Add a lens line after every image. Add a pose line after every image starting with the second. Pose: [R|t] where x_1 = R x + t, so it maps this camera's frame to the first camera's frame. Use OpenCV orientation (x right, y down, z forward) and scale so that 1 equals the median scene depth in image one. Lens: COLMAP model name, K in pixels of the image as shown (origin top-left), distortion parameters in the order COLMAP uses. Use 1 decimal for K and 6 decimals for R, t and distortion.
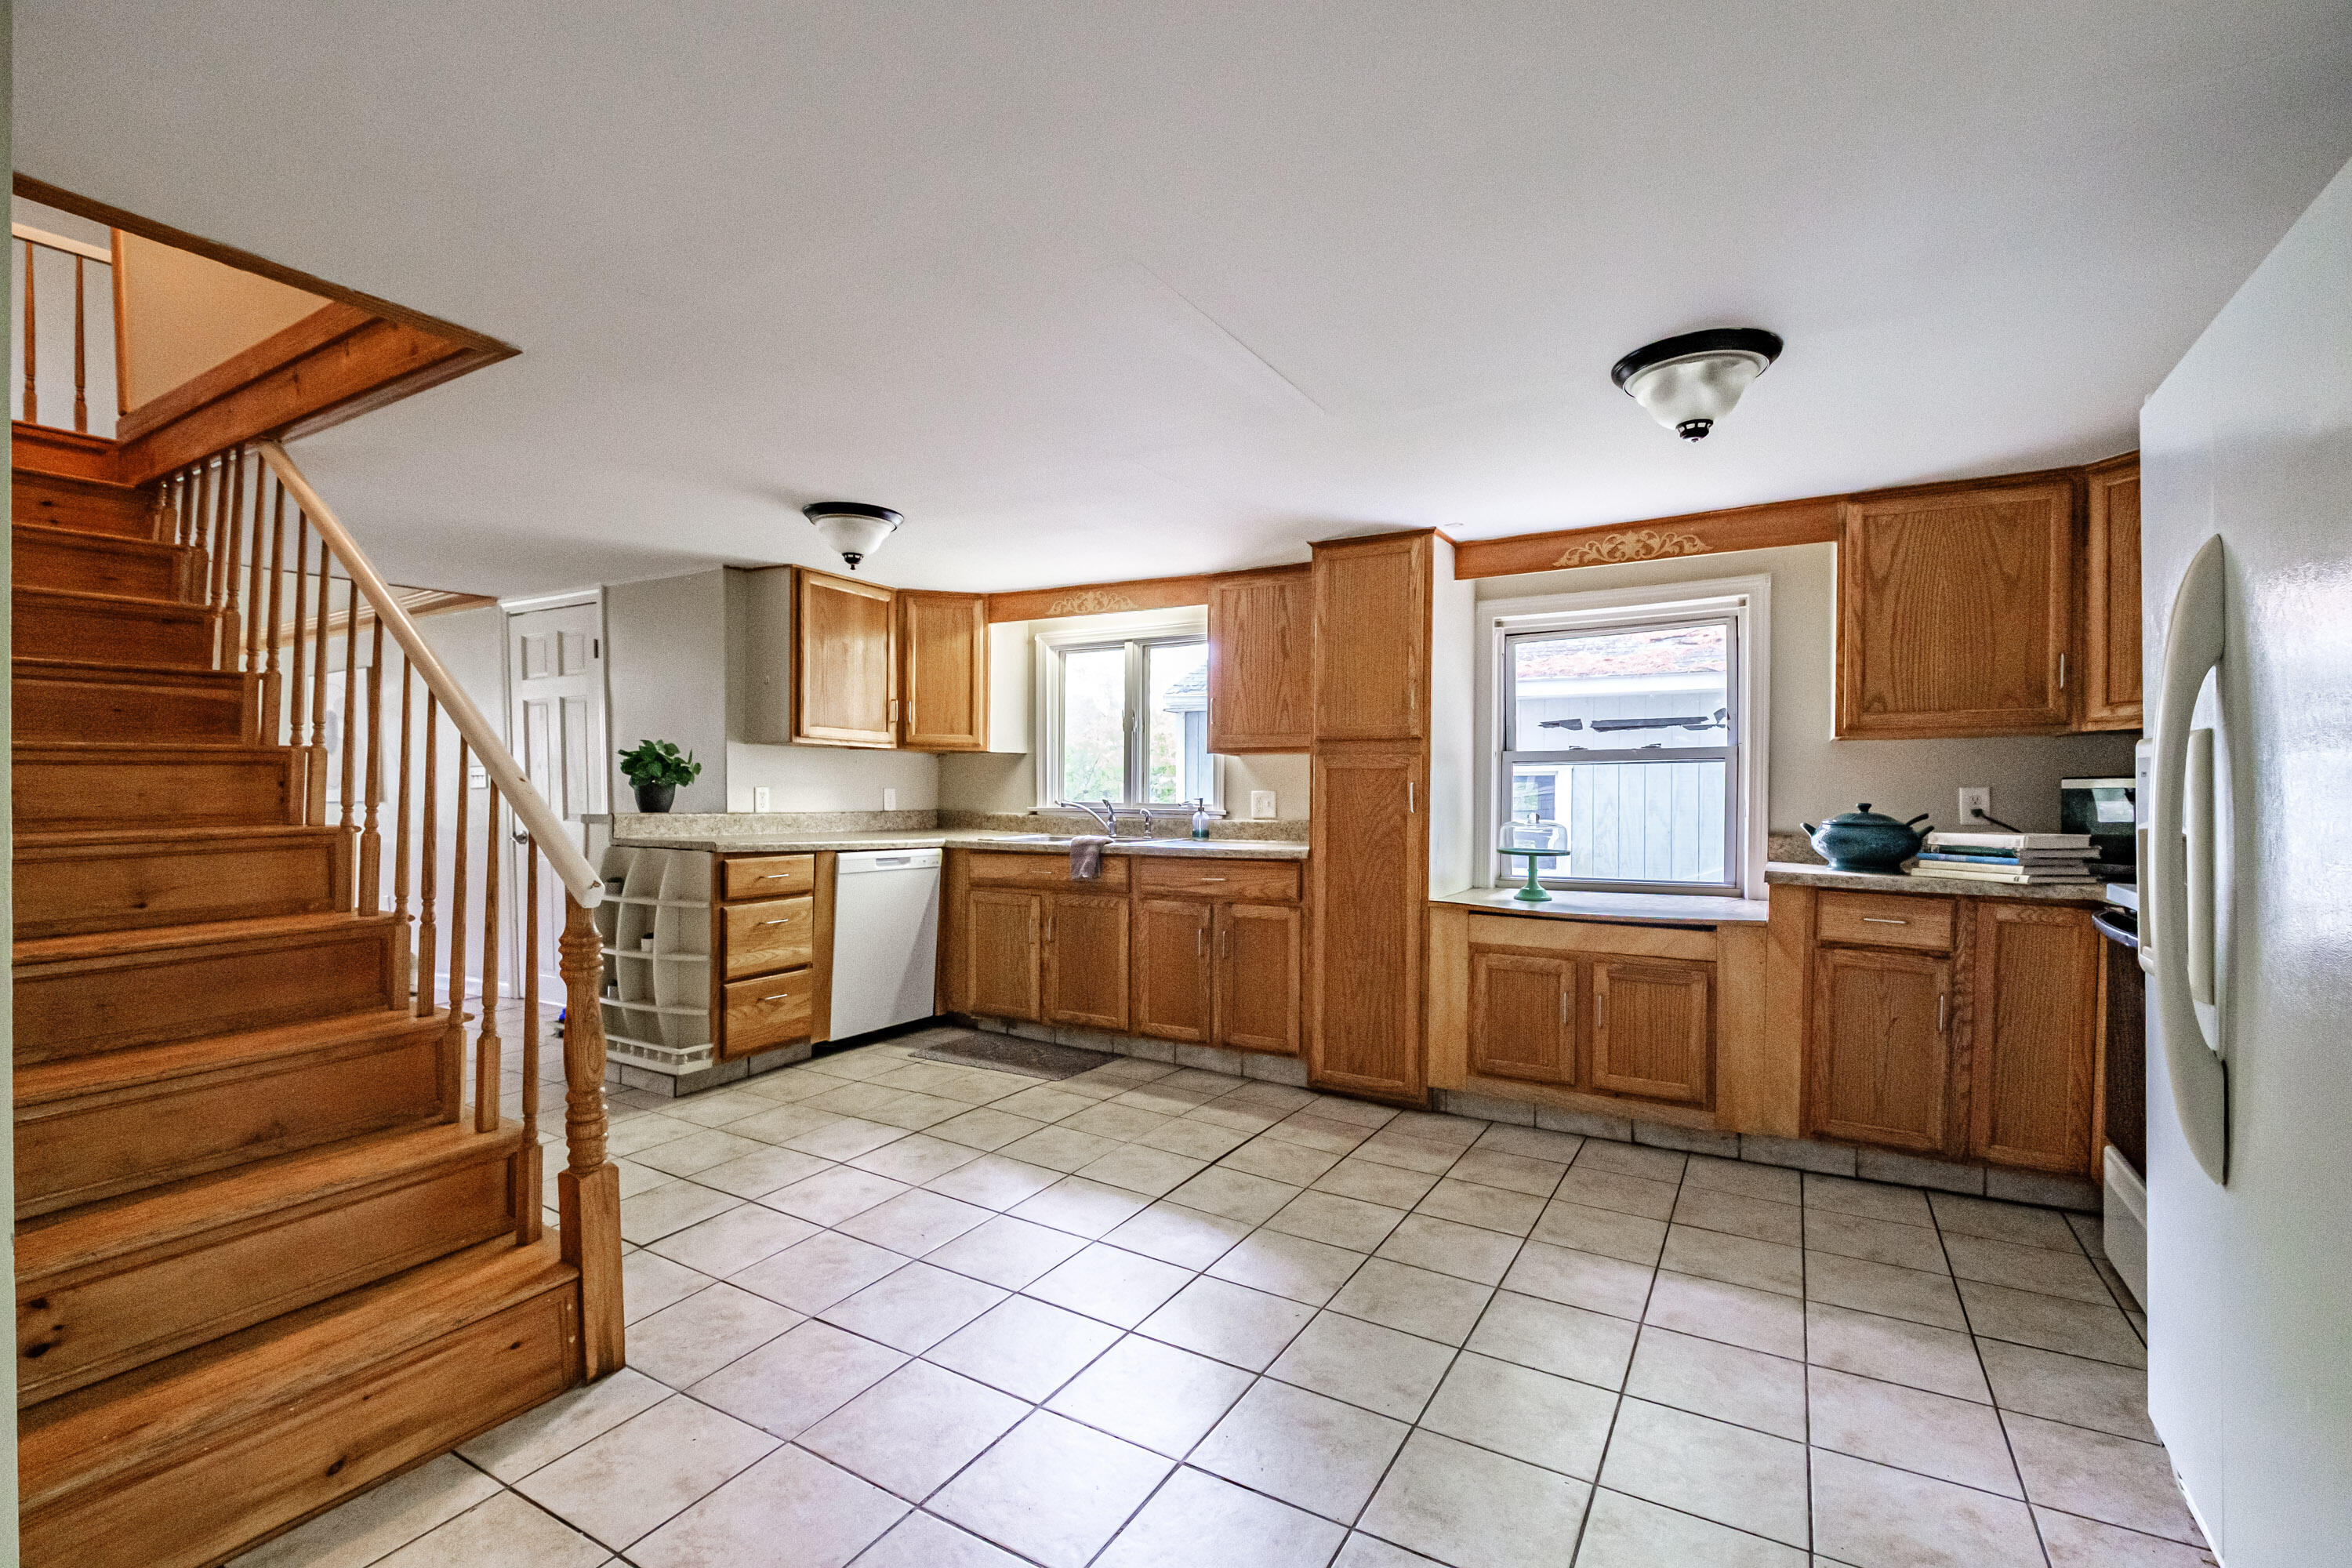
lens RADIAL K [[1020.1, 0, 1199.2], [0, 1020.1, 791.9], [0, 0, 1]] dist [-0.001340, -0.002678]
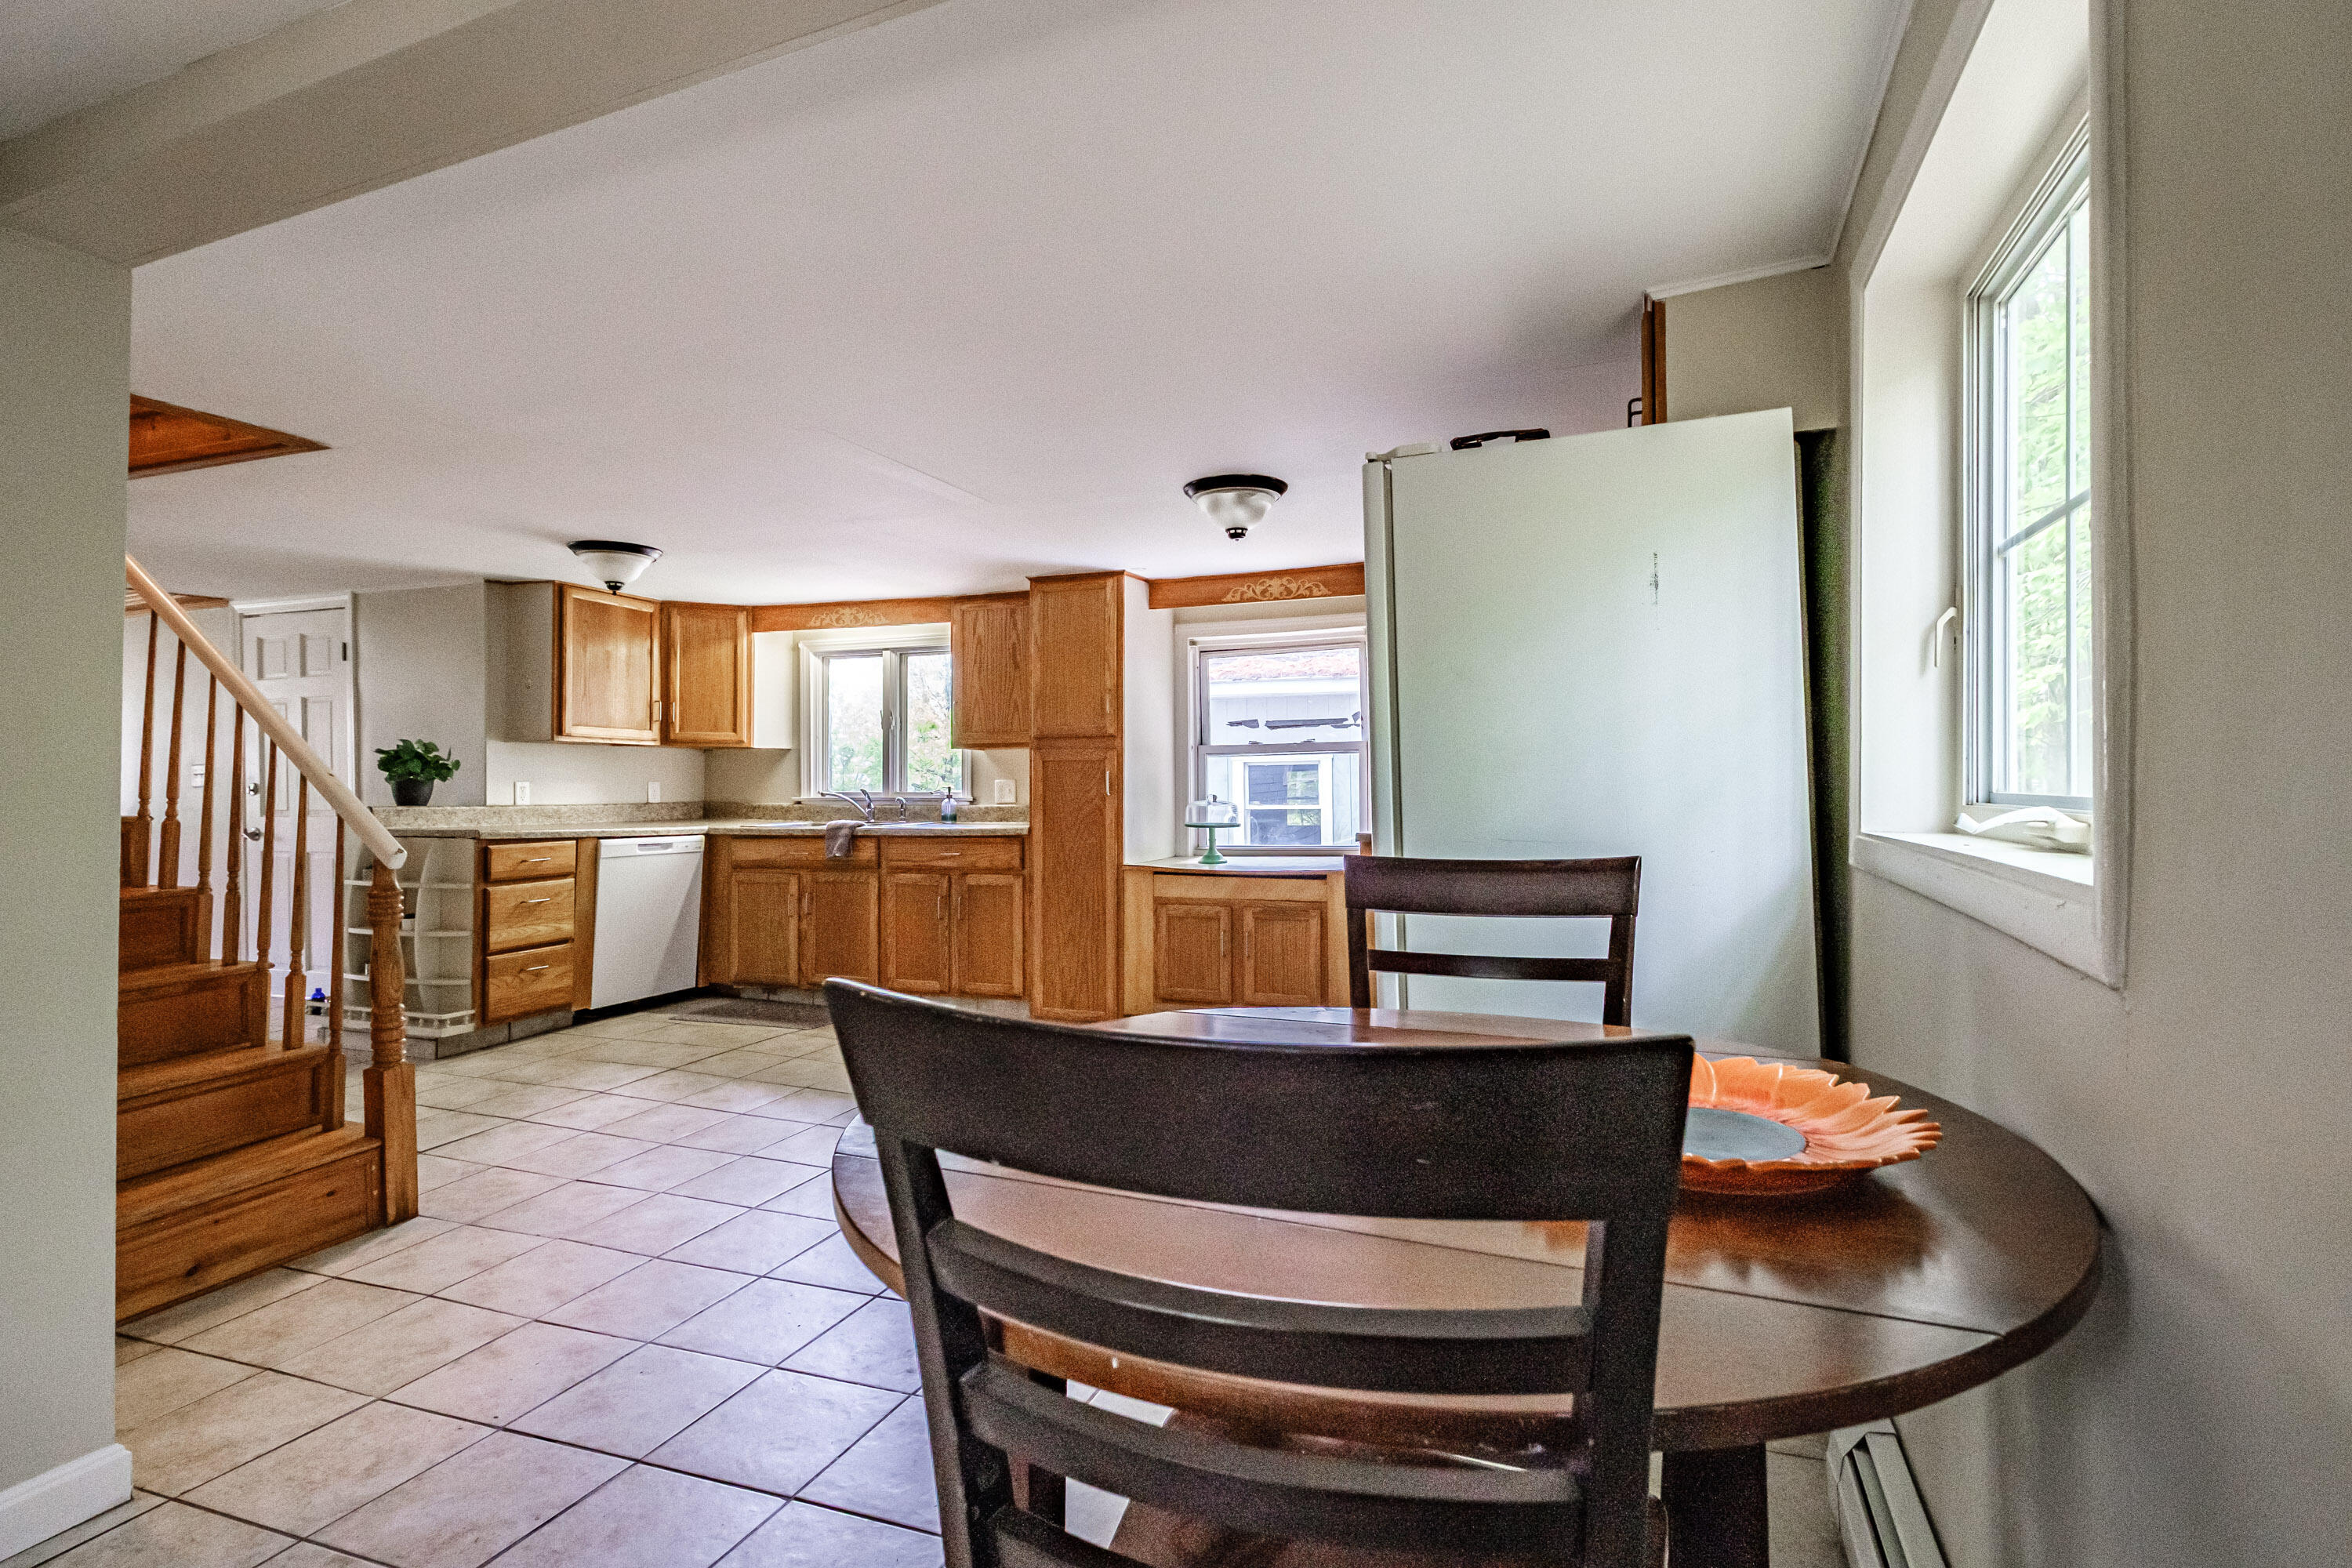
lens RADIAL K [[1020.1, 0, 1248.6], [0, 1020.1, 753.7], [0, 0, 1]] dist [-0.001340, -0.002678]
pose [[0.974827, -0.006478, 0.222866, 0.099115], [0.012876, 0.999545, -0.027267, 0.005886], [-0.222588, 0.029450, 0.974468, -0.272588]]
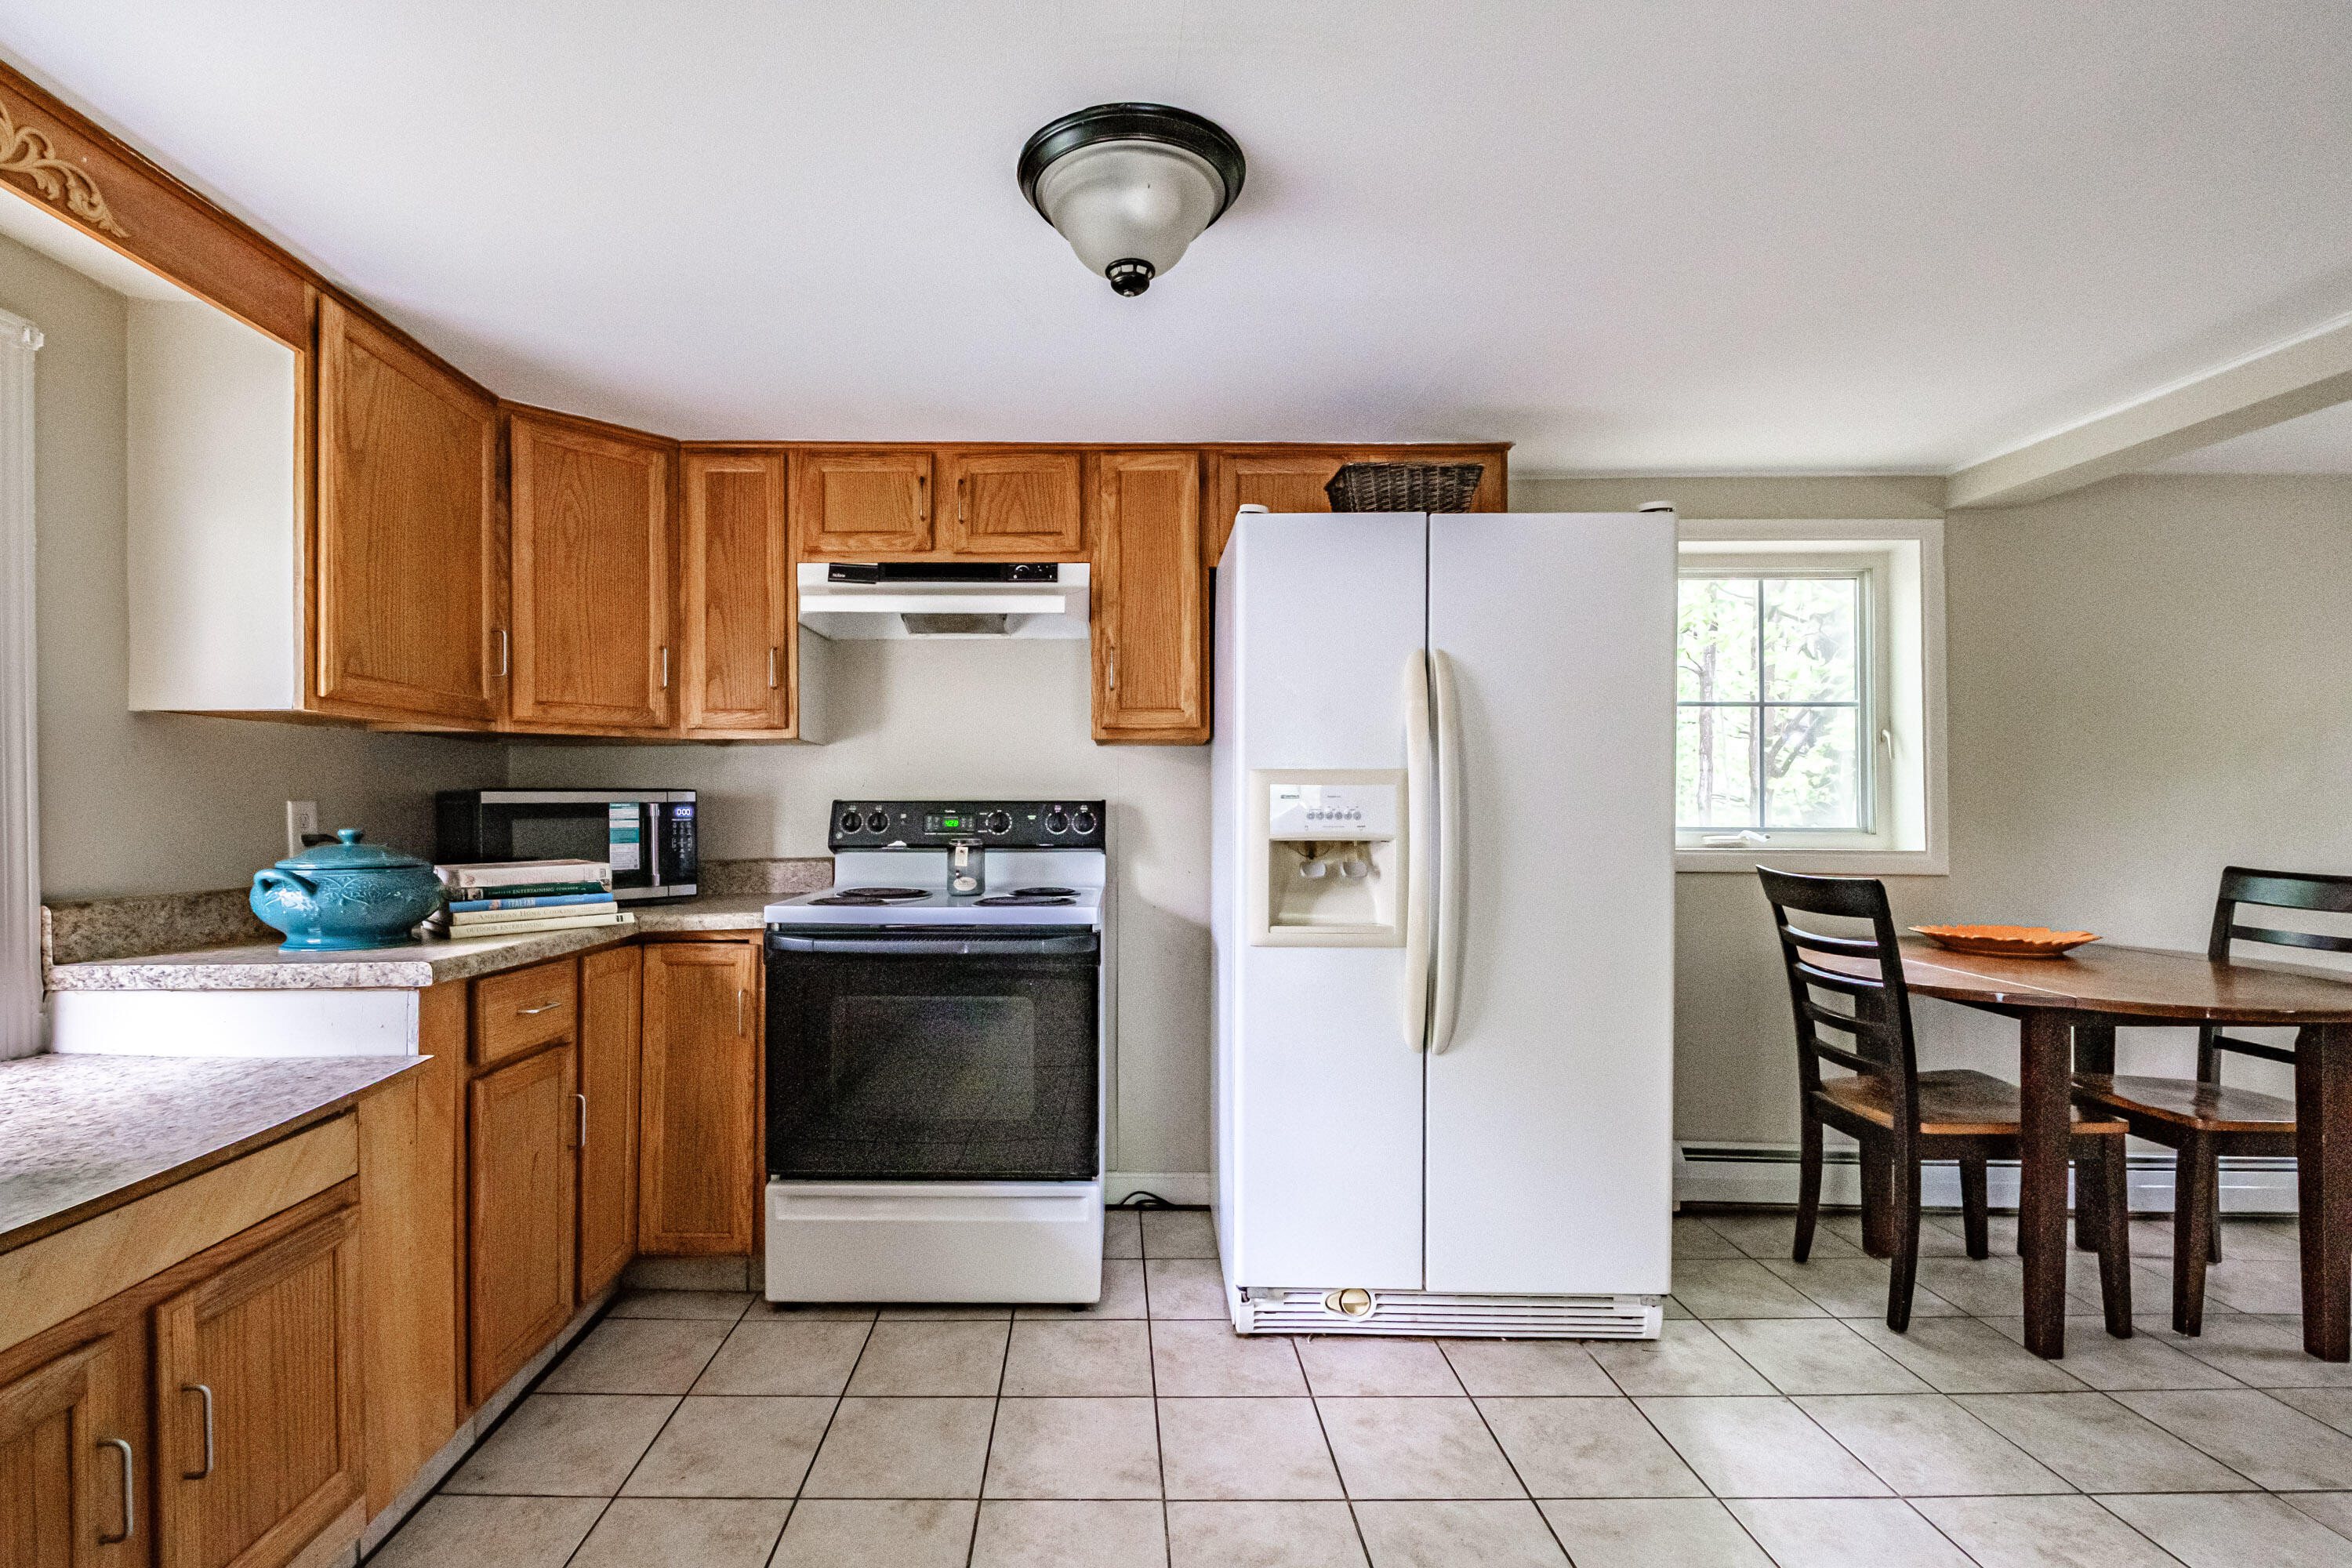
lens RADIAL K [[1020.1, 0, 1173.4], [0, 1020.1, 800.6], [0, 0, 1]] dist [-0.001340, -0.002678]
pose [[-0.485140, 0.000039, 0.874436, -0.075227], [0.007278, 0.999966, 0.003993, -0.003883], [-0.874406, 0.008301, -0.485124, 0.832918]]
